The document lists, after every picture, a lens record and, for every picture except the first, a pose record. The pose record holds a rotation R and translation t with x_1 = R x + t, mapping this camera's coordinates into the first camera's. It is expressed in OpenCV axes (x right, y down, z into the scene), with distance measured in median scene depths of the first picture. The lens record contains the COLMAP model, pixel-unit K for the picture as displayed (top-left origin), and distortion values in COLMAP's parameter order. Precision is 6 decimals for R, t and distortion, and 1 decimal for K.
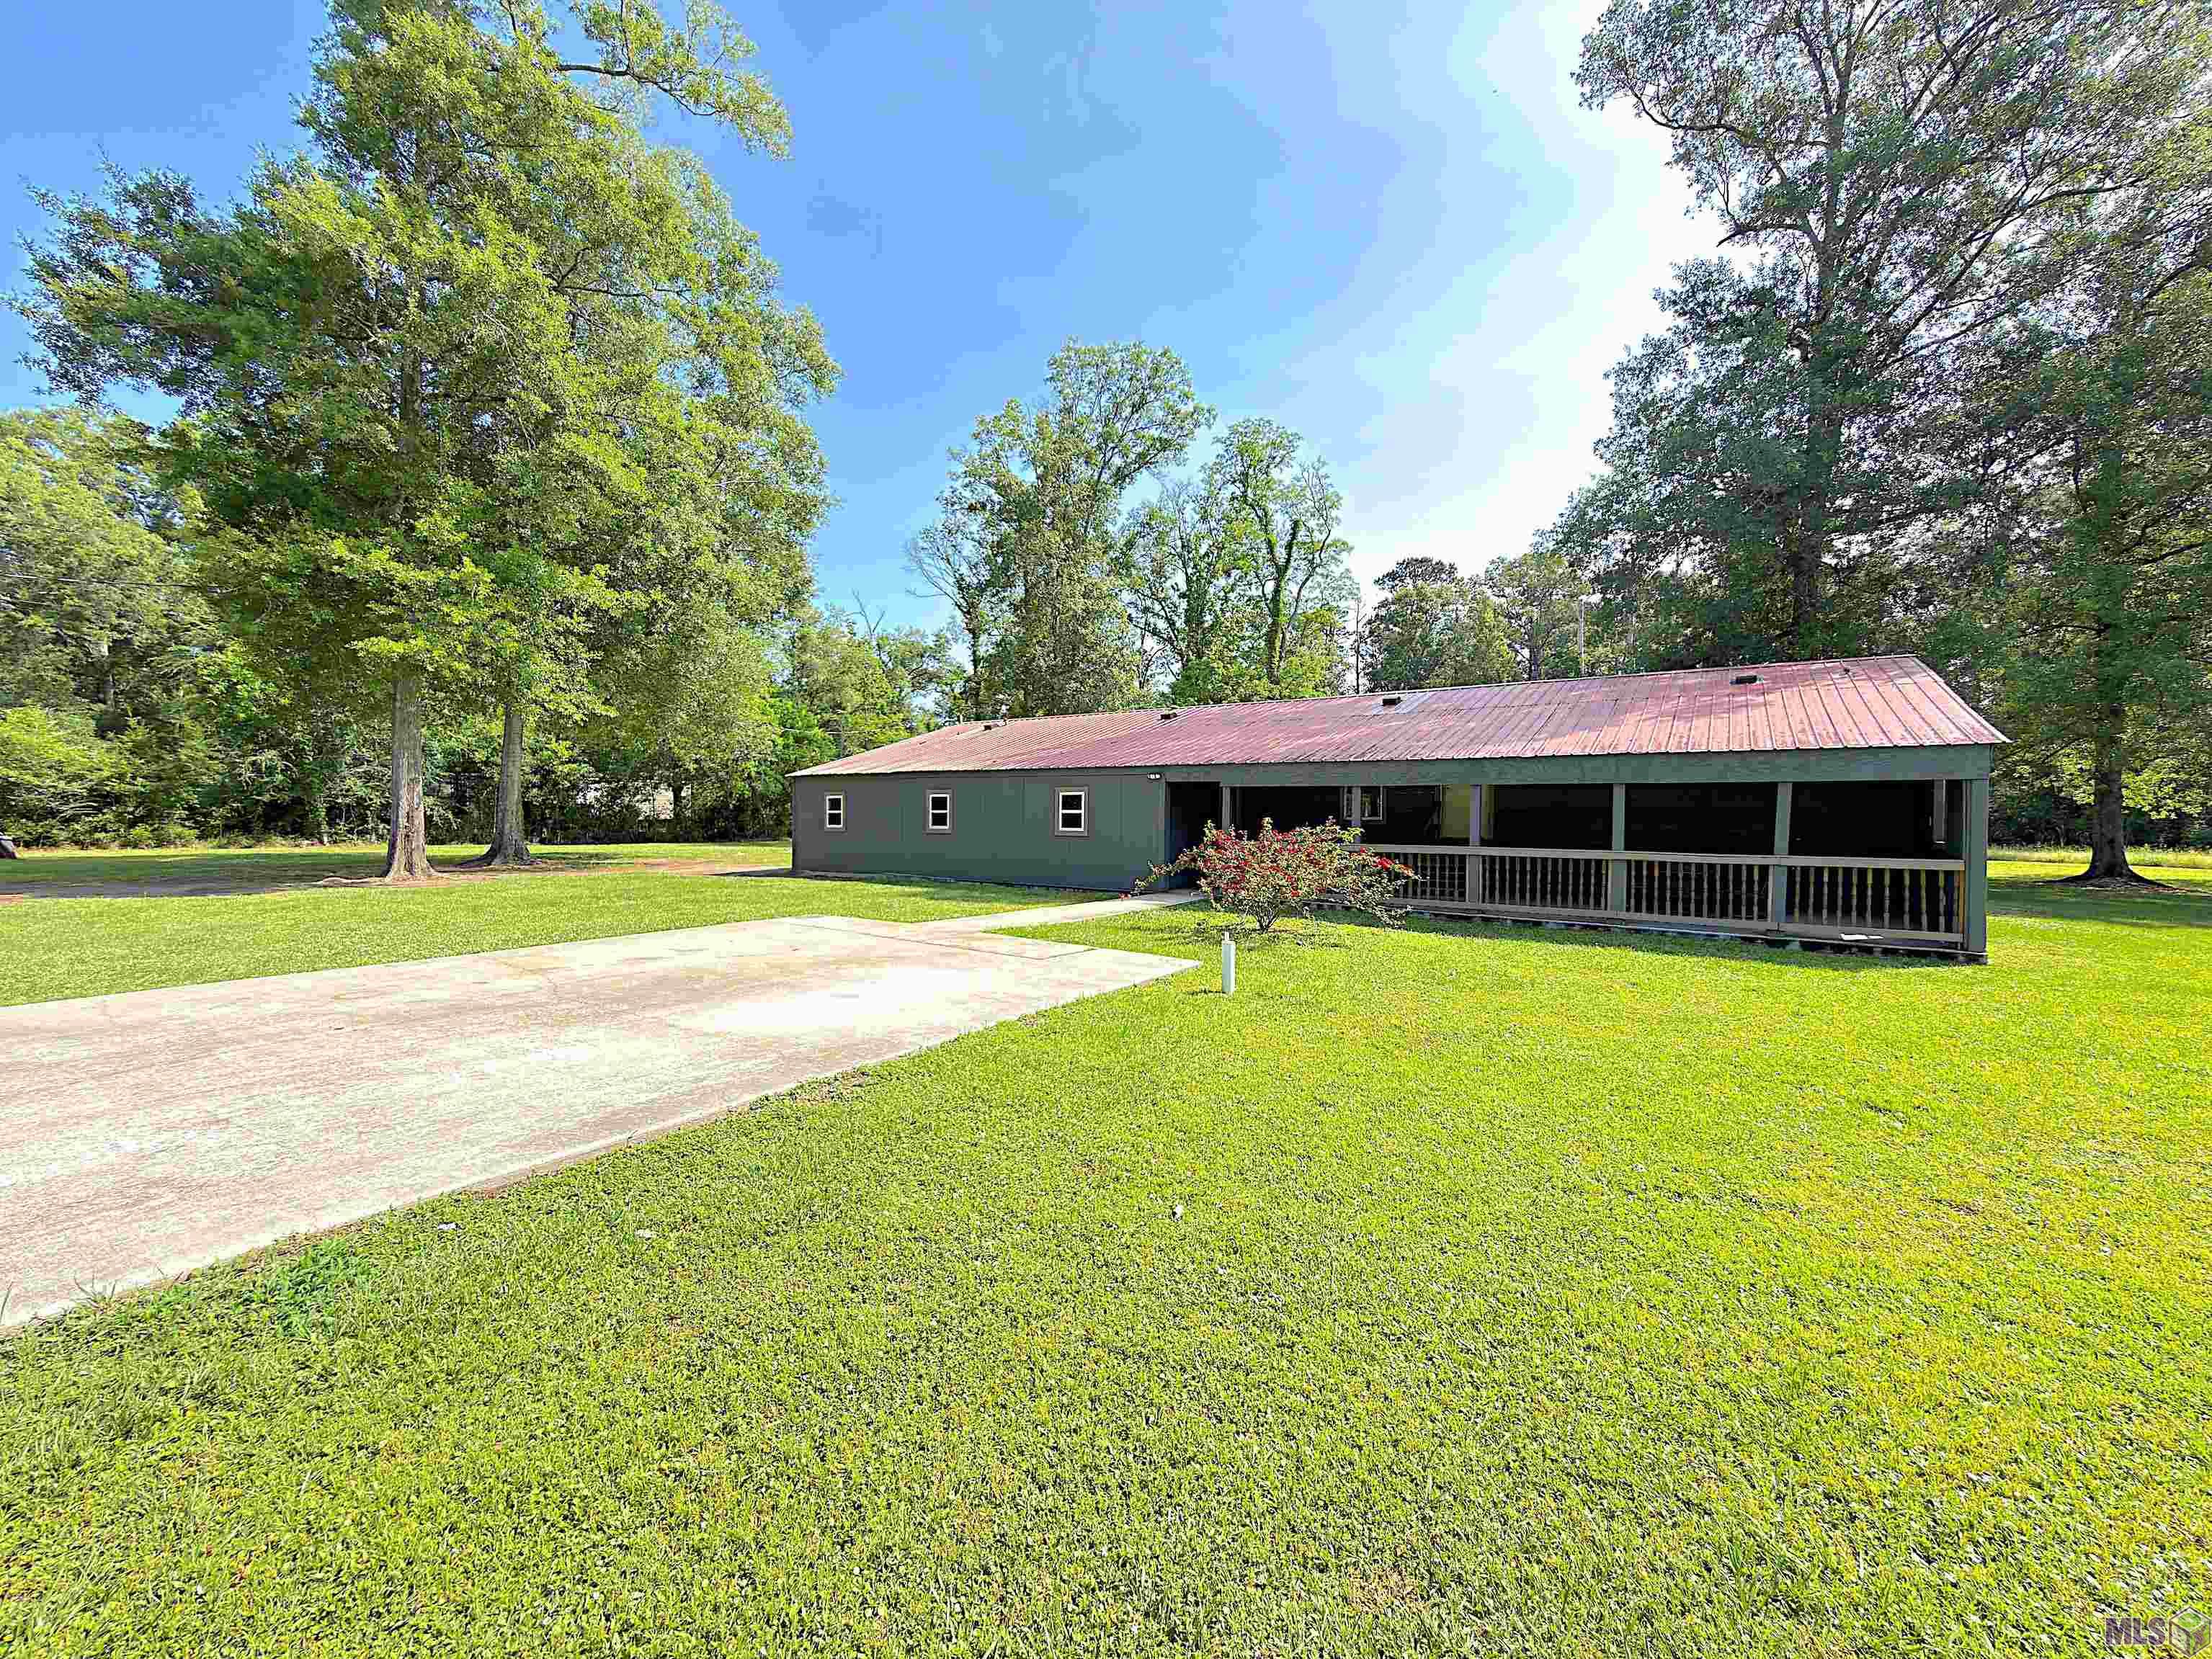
lens RADIAL K [[879.7, 0, 1106.5], [0, 879.7, 832.4], [0, 0, 1]] dist [-0.001070, -0.000119]
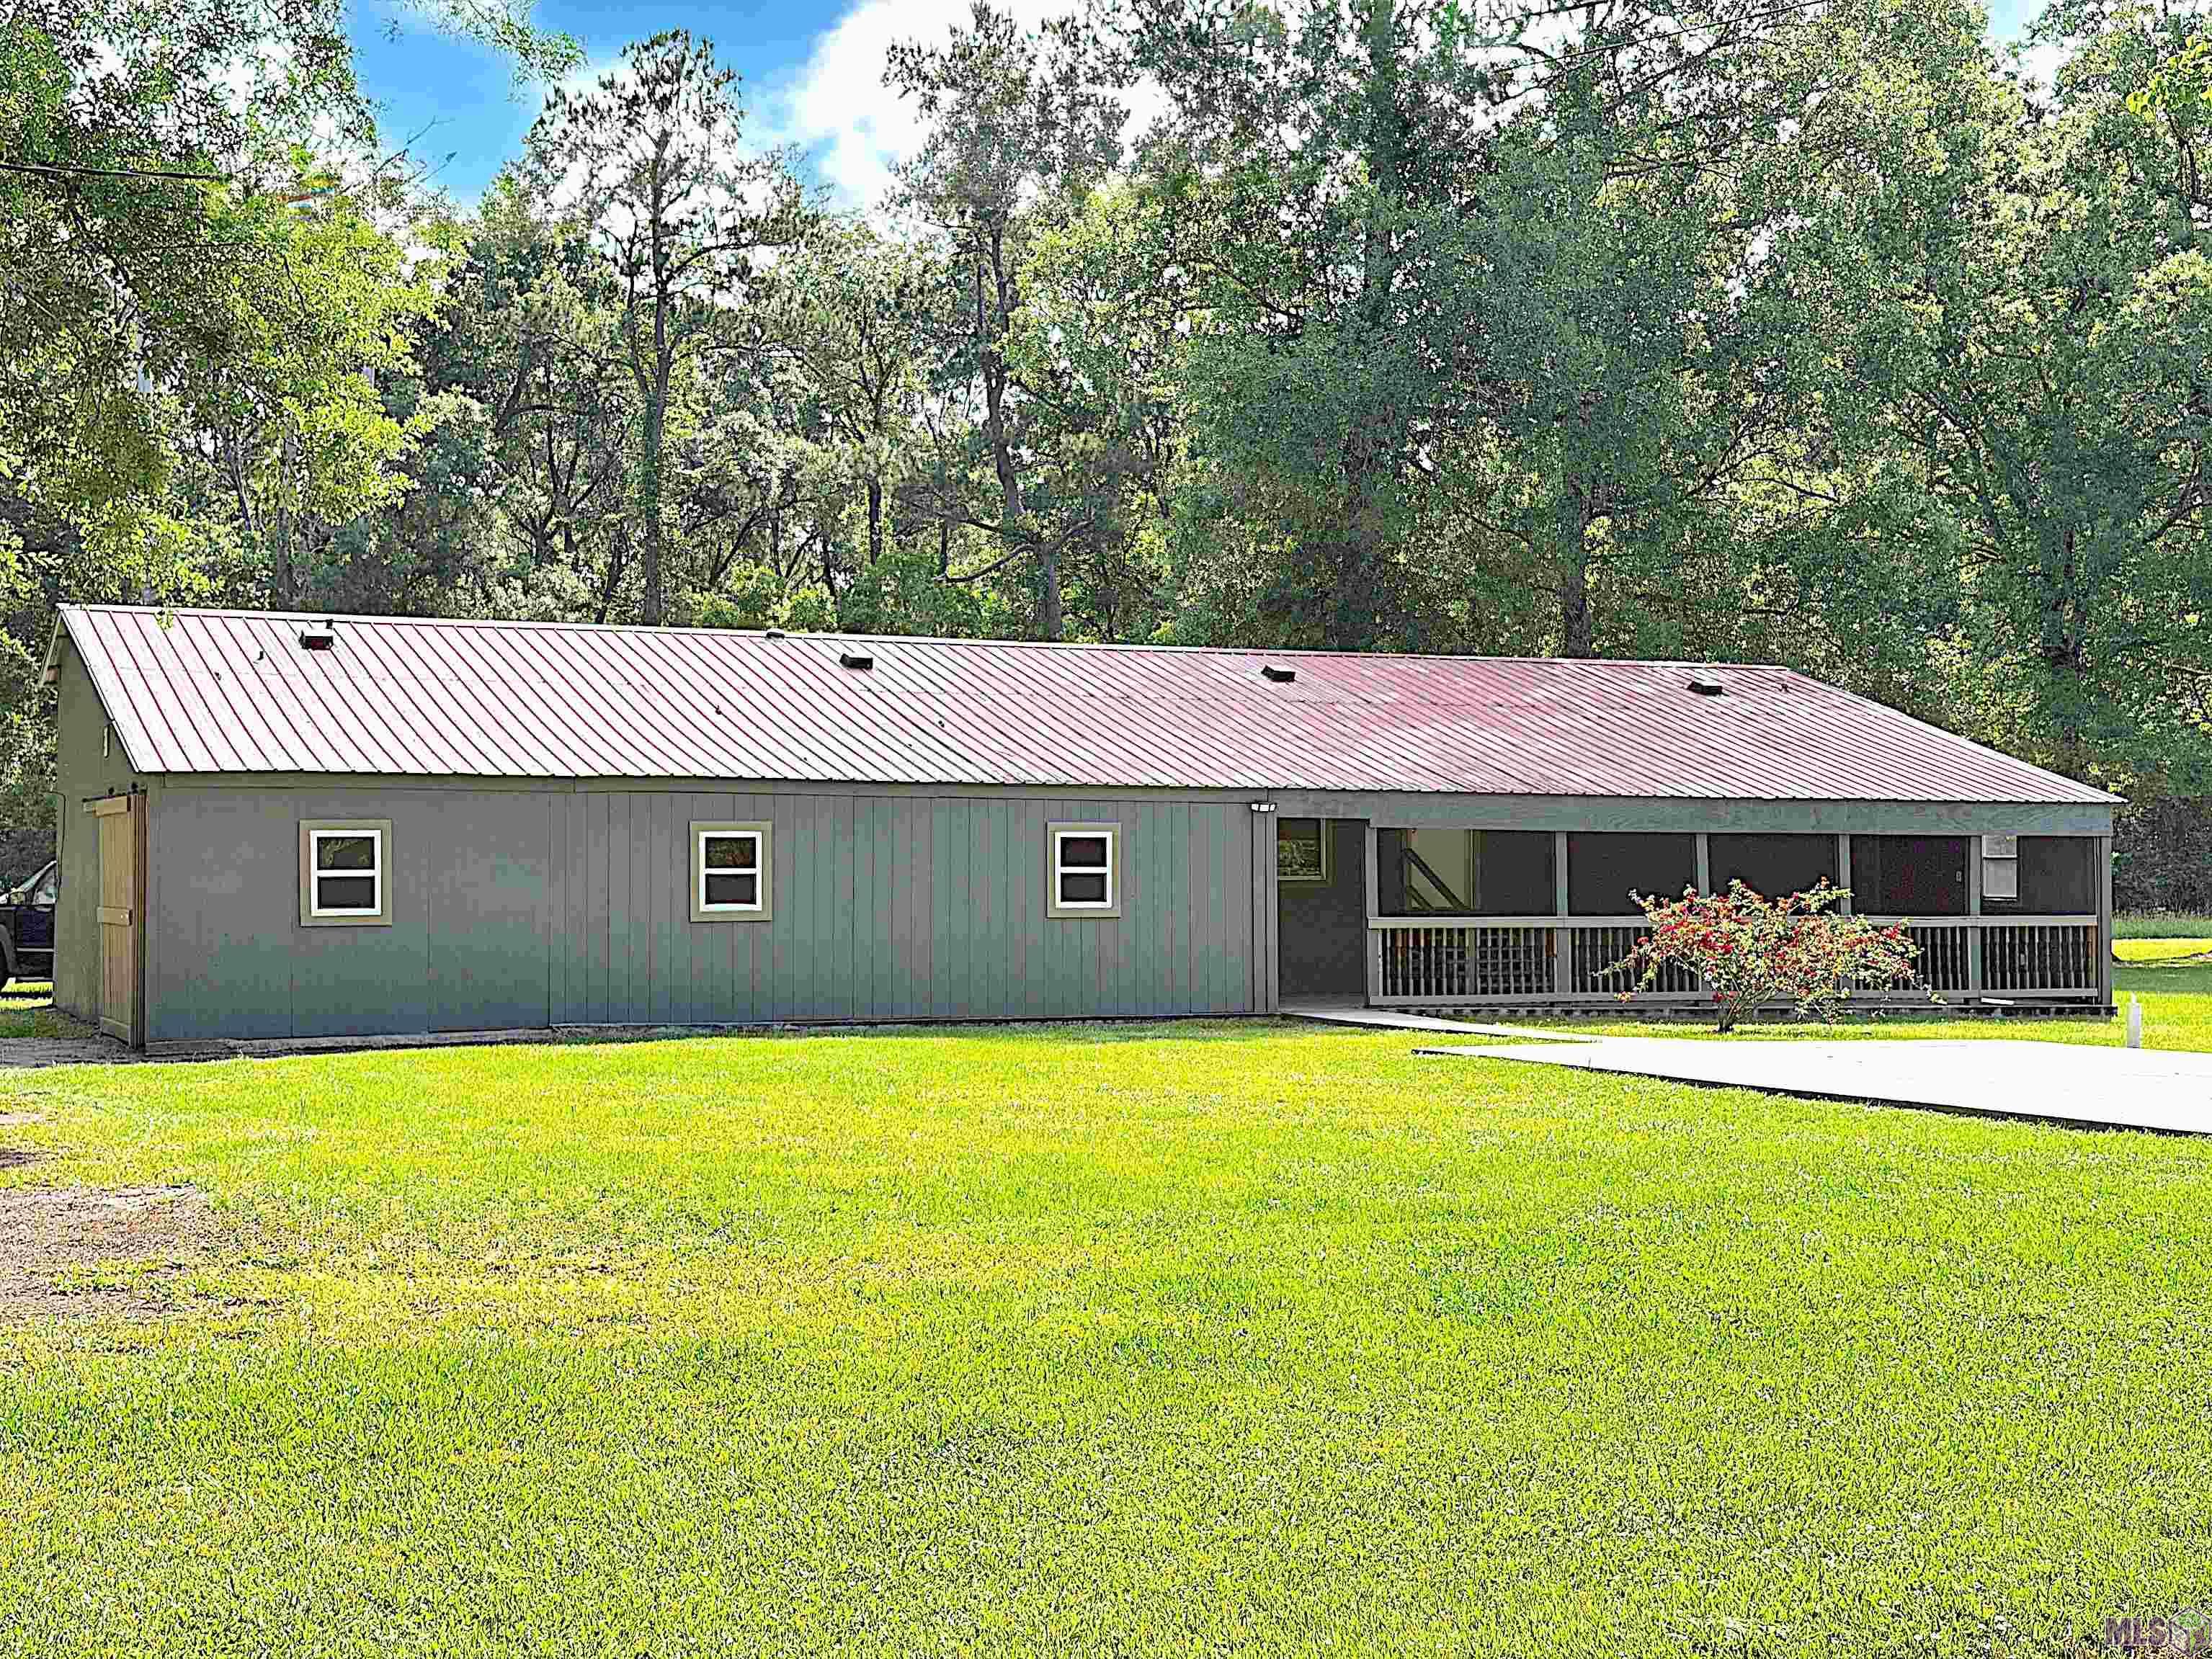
lens RADIAL K [[3089.2, 0, 1112.6], [0, 3089.2, 820.1], [0, 0, 1]] dist [0.035752, 0.000000]
pose [[0.519050, 0.006293, 0.854721, -1.905868], [0.018698, 0.999650, -0.018715, -0.023253], [-0.854539, 0.025695, 0.518751, 0.075220]]
